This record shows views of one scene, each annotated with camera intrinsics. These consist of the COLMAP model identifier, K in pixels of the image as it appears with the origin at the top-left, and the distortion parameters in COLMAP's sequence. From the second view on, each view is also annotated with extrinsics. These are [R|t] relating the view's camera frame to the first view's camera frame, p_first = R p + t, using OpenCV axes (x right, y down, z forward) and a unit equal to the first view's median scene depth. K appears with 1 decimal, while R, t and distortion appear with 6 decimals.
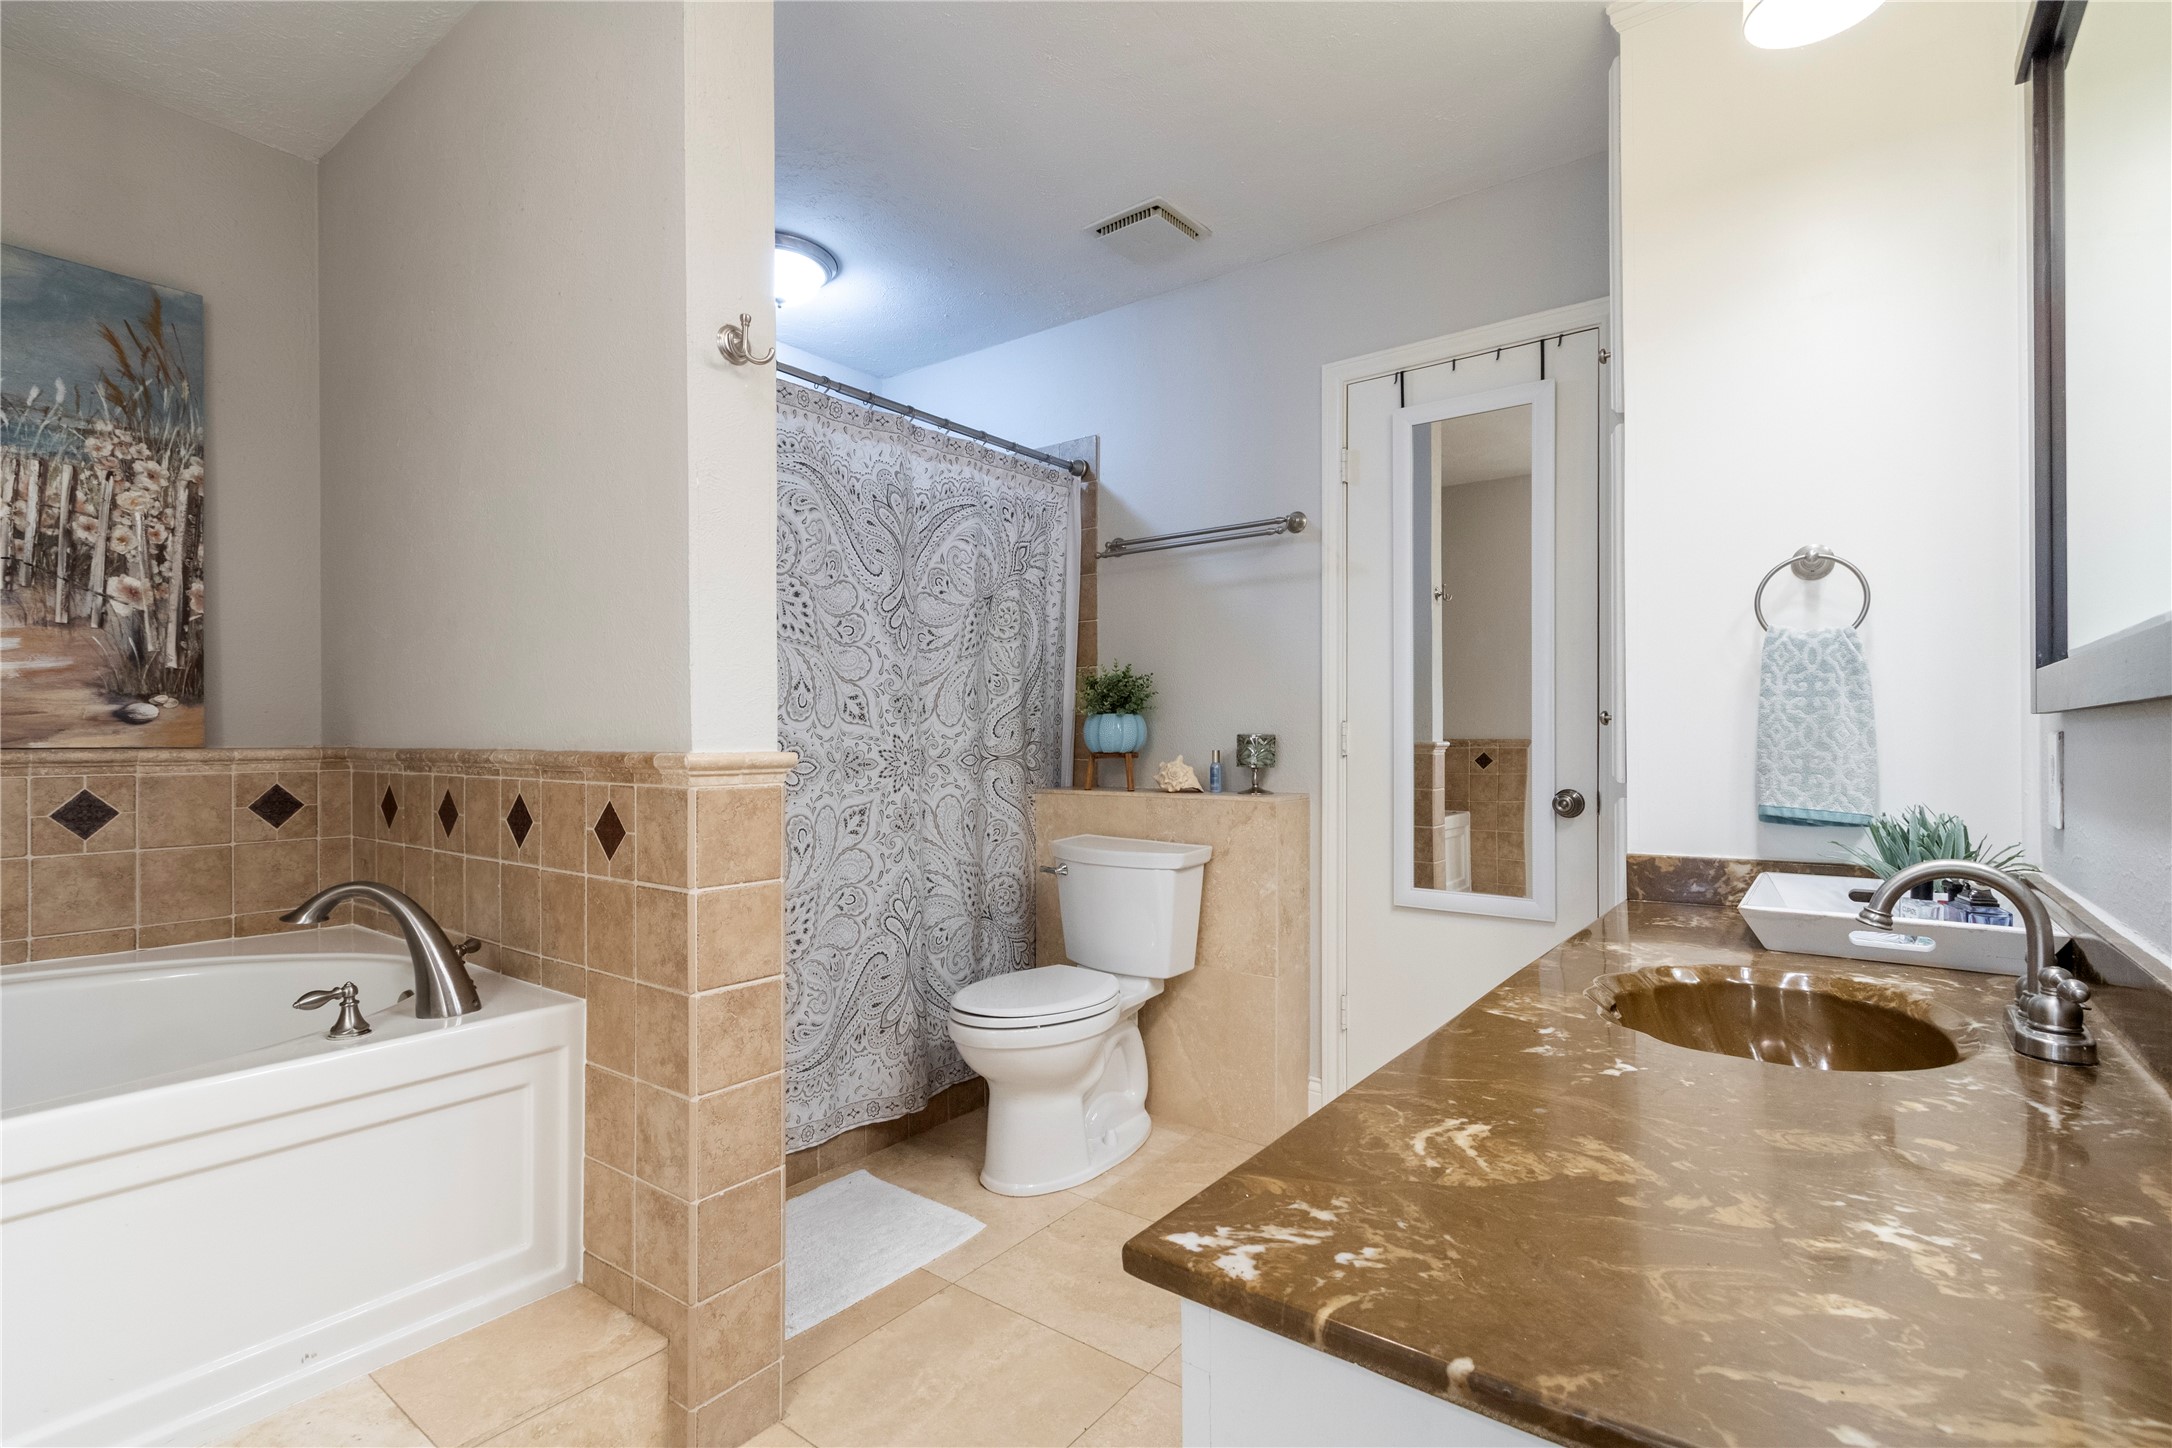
lens RADIAL K [[1005.8, 0, 1069.7], [0, 1005.8, 731.5], [0, 0, 1]] dist [0.001536, 0.000302]
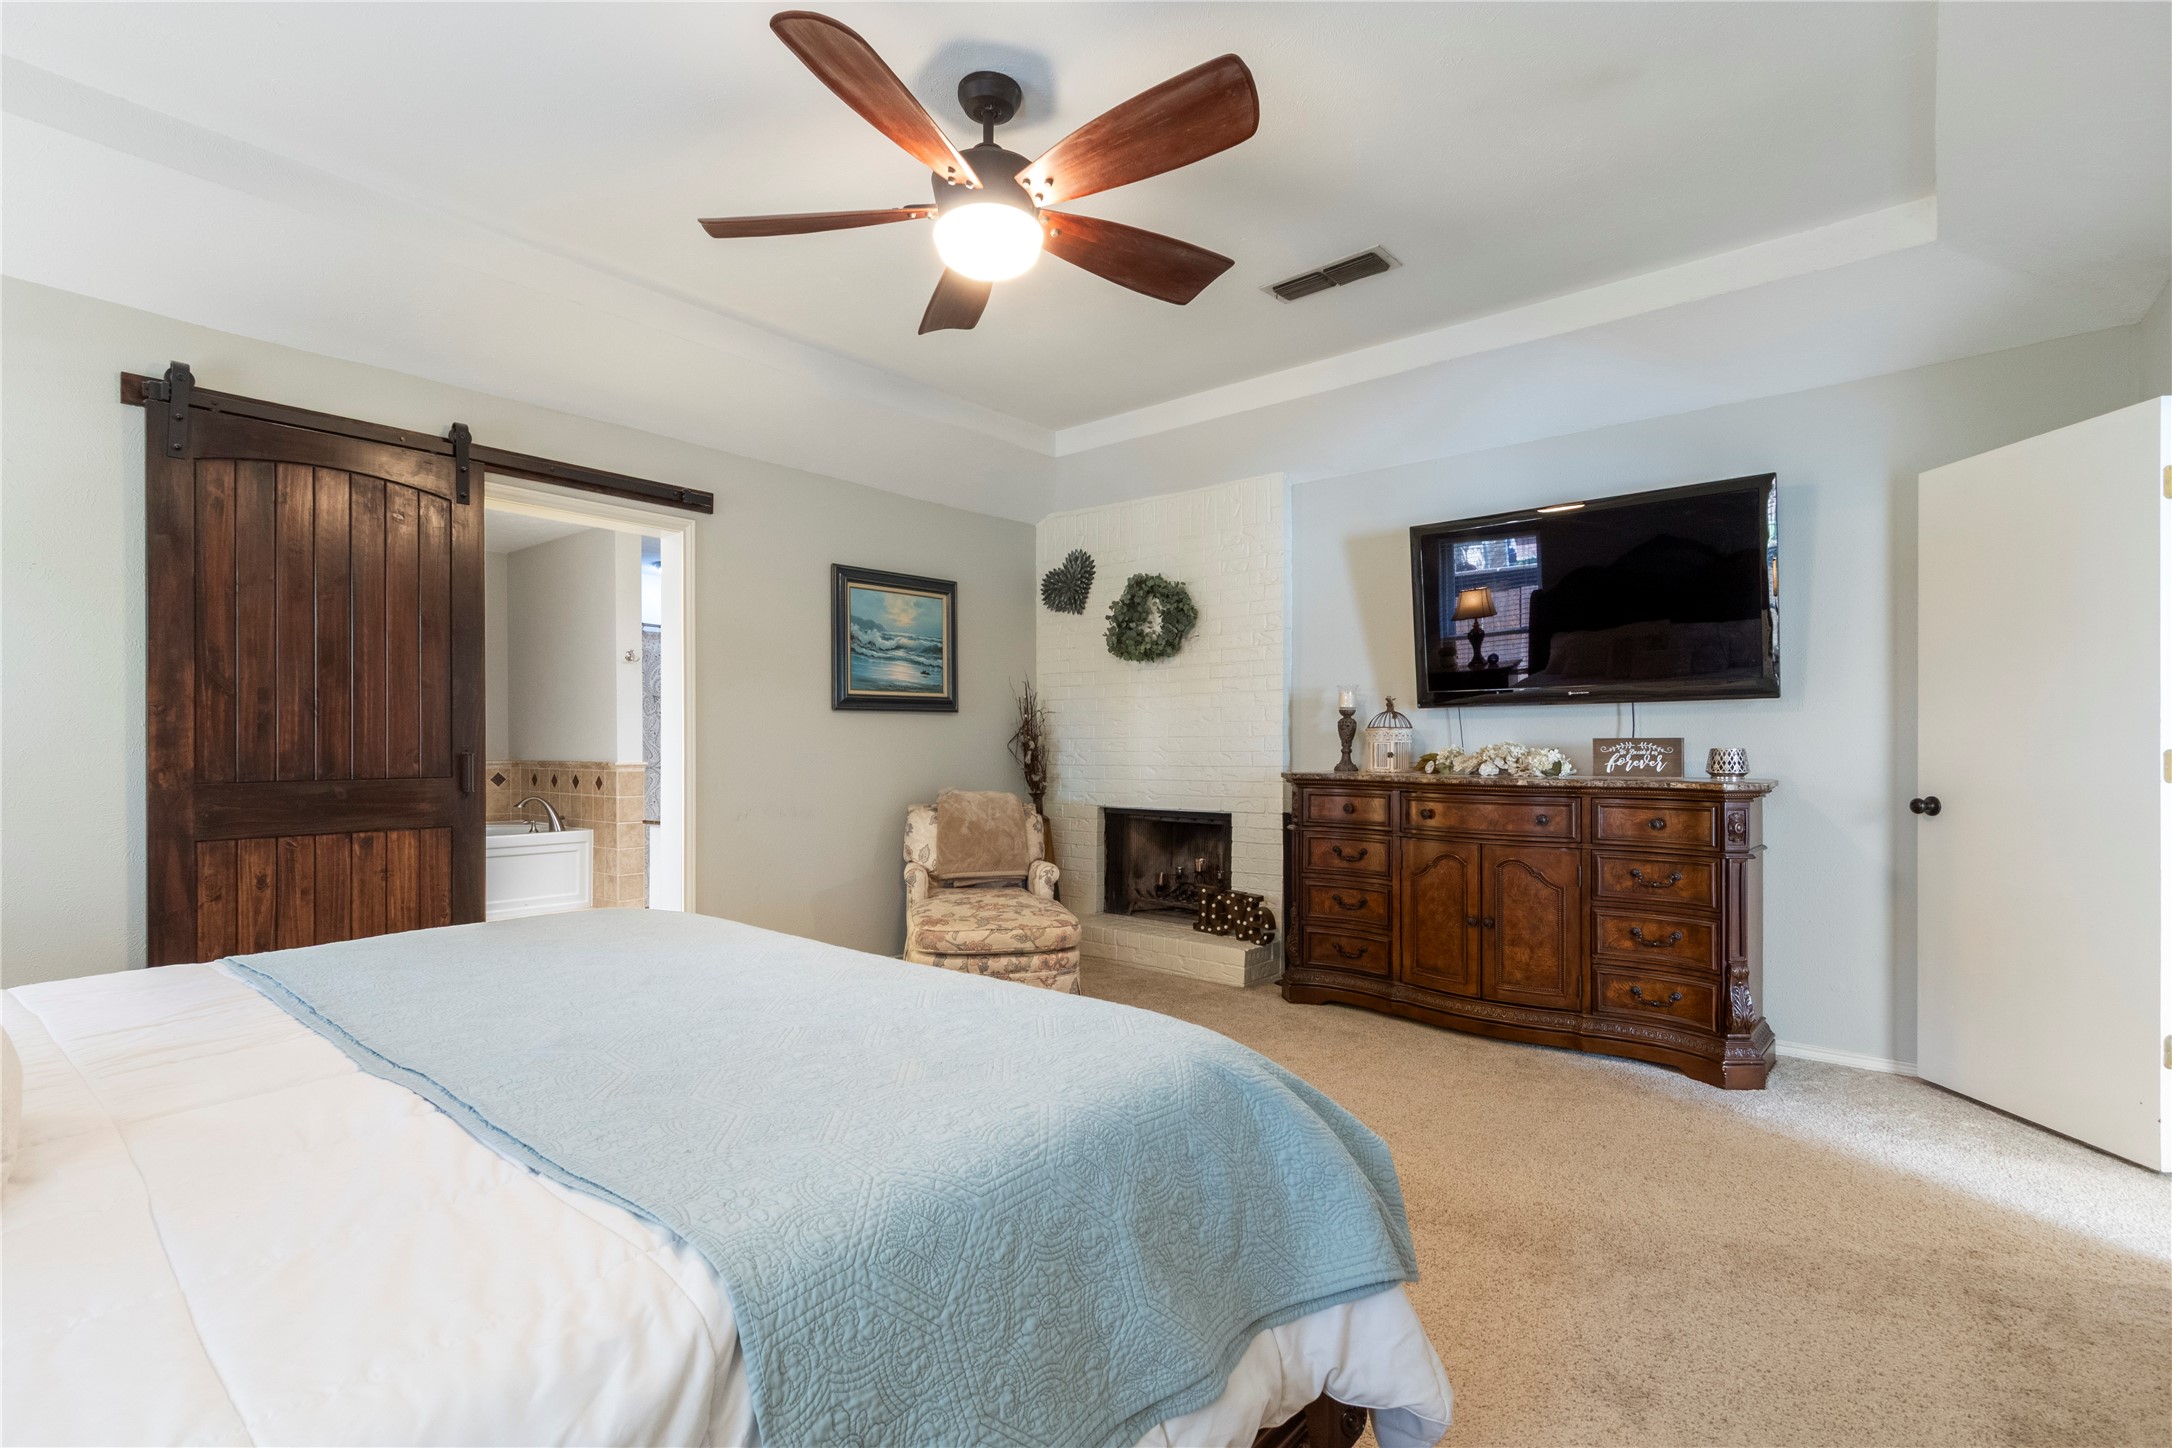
lens RADIAL K [[1005.8, 0, 1066.3], [0, 1005.8, 744.8], [0, 0, 1]] dist [0.001536, 0.000302]
pose [[0.998562, 0.001218, -0.053591, 1.145399], [-0.001013, 0.999992, 0.003851, -0.045862], [0.053595, -0.003791, 0.998556, -2.046199]]
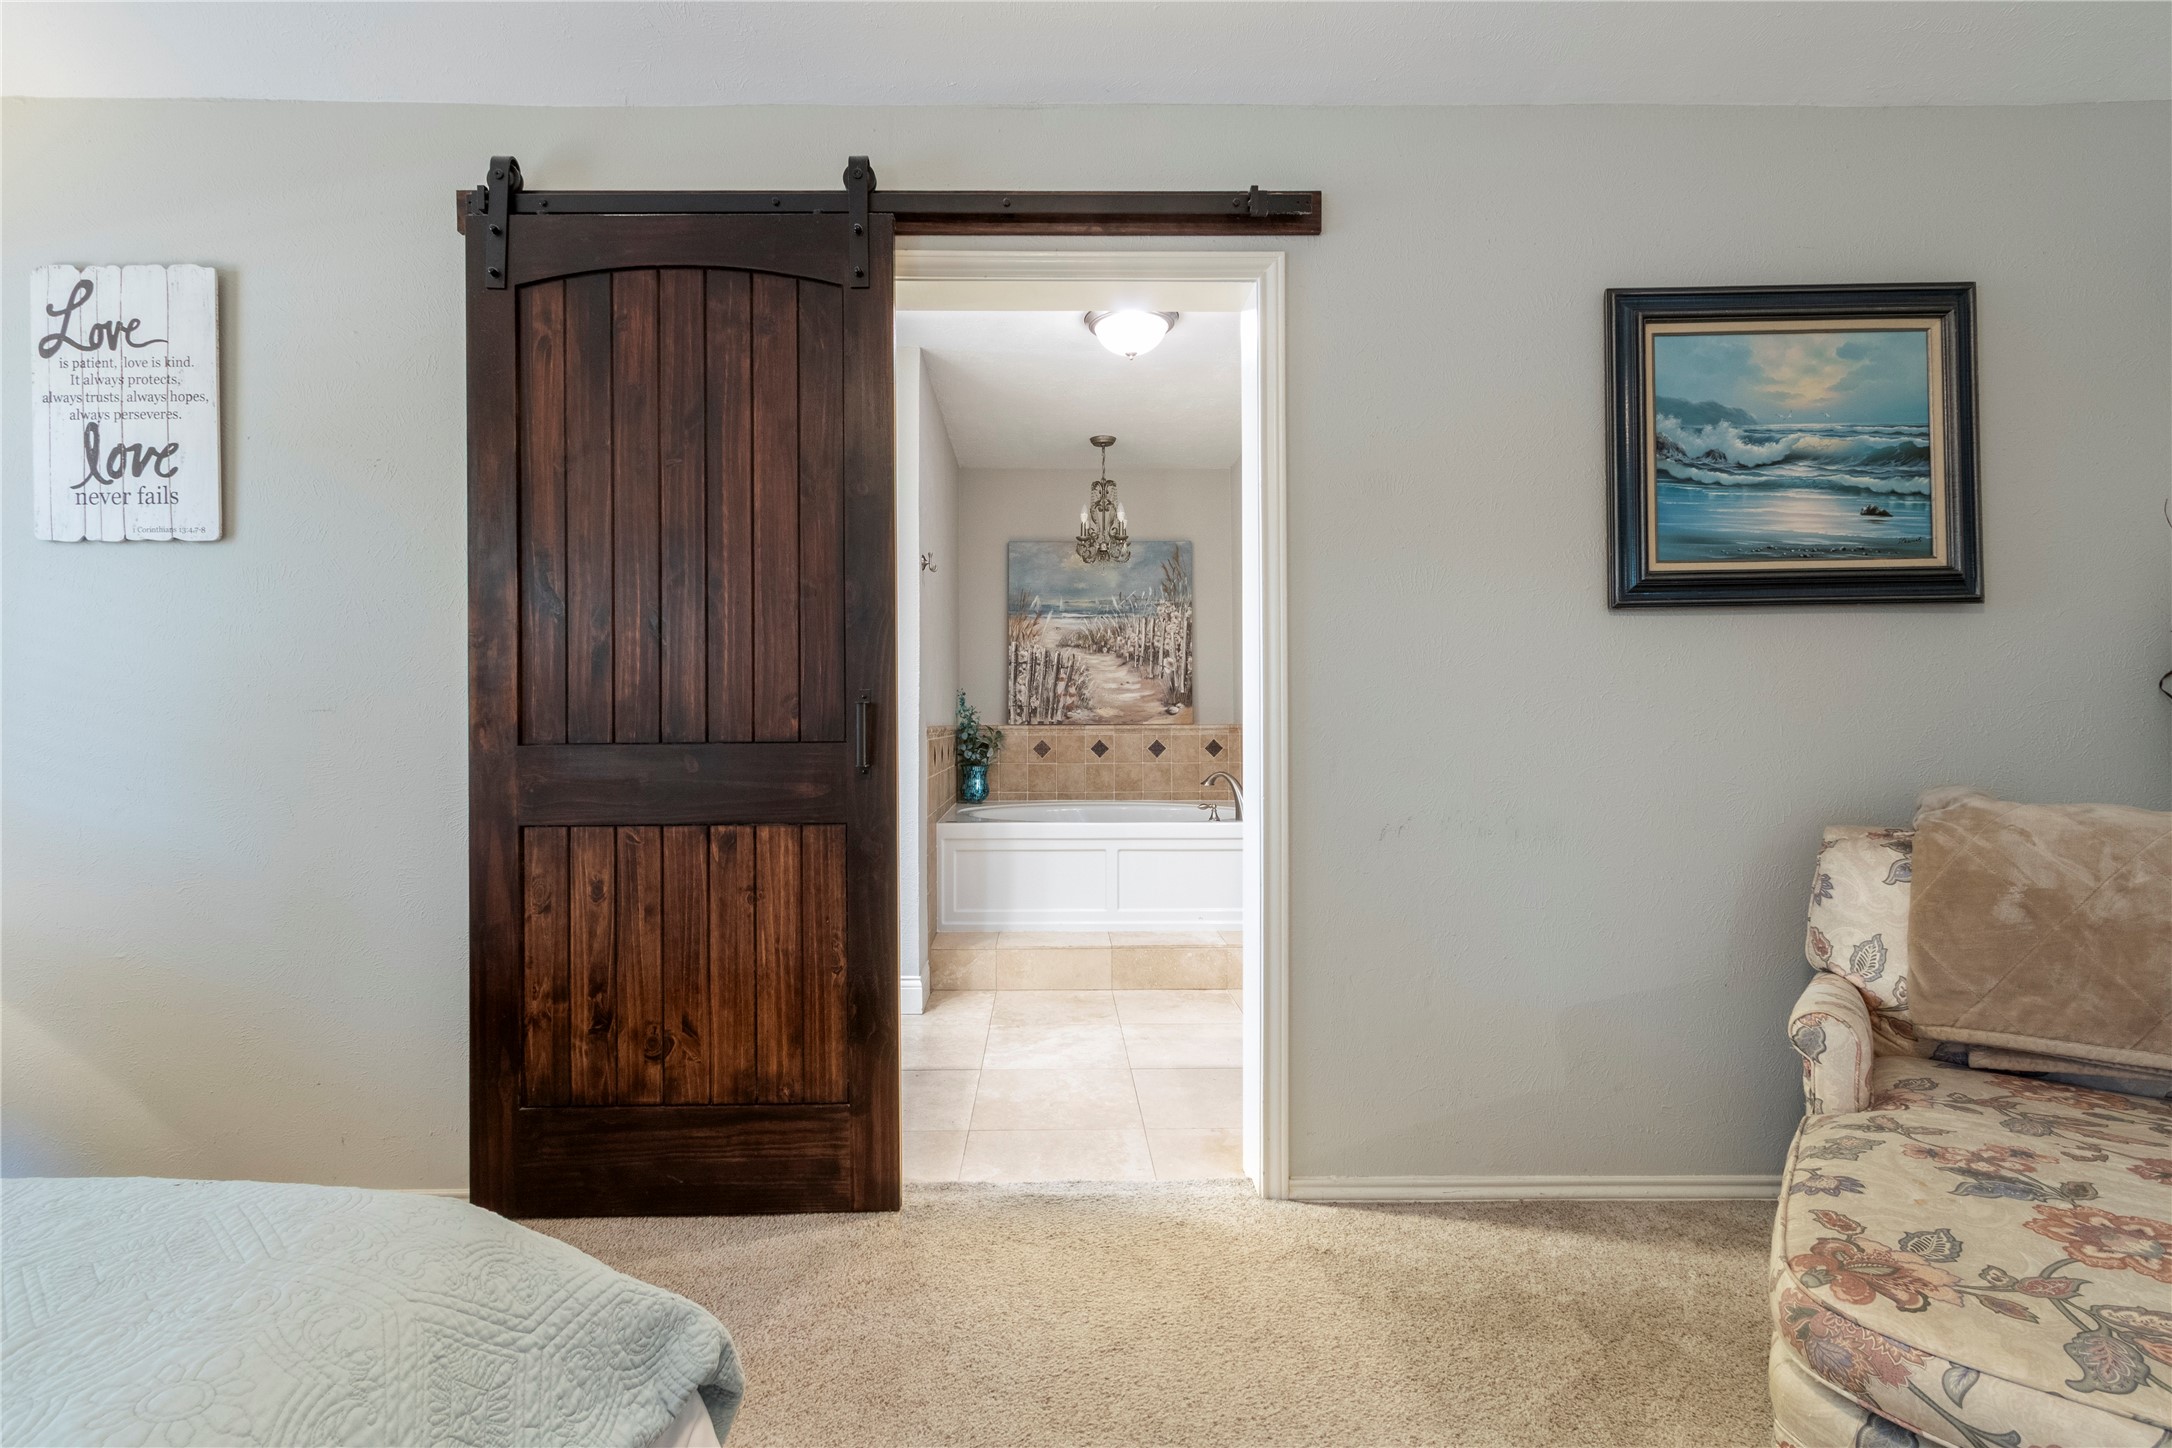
lens RADIAL K [[1005.8, 0, 1060.1], [0, 1005.8, 708.8], [0, 0, 1]] dist [0.001536, 0.000302]
pose [[0.611062, -0.010841, -0.791509, 0.961258], [0.008414, 0.999939, -0.007200, -0.007075], [0.791538, -0.002260, 0.611115, -0.822623]]
